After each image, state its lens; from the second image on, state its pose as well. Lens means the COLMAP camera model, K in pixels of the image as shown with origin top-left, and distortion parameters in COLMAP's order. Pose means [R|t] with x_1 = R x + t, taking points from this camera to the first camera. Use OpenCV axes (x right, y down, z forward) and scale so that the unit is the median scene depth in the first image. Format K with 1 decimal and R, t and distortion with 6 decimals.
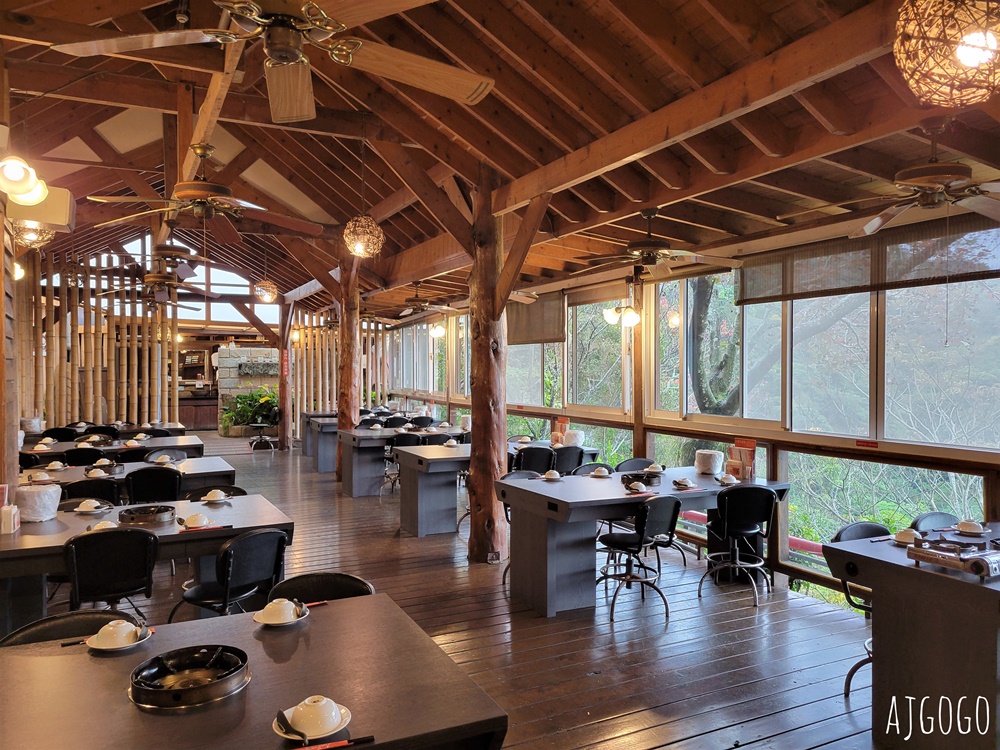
lens RADIAL K [[755.9, 0, 500.6], [0, 755.9, 366.6], [0, 0, 1]] dist [0.042415, -0.004367]
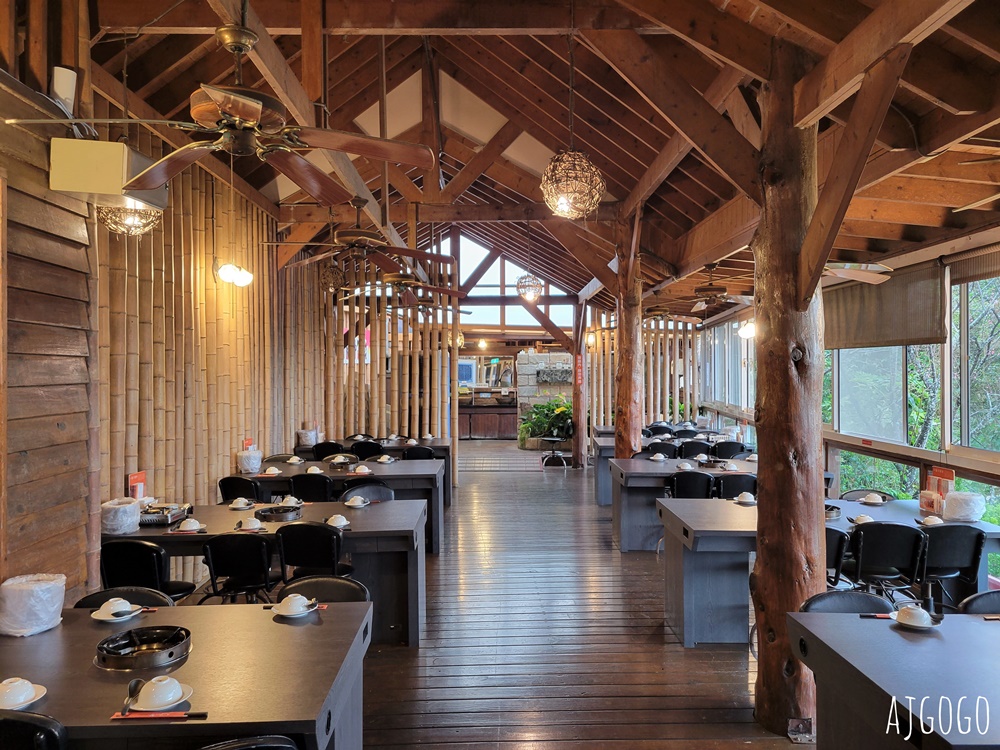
lens RADIAL K [[755.9, 0, 500.6], [0, 755.9, 366.6], [0, 0, 1]] dist [0.042415, -0.004367]
pose [[0.902712, -0.003486, -0.430232, 0.021067], [0.002920, 0.999994, -0.001976, -0.010441], [0.430236, 0.000527, 0.902716, 0.223485]]
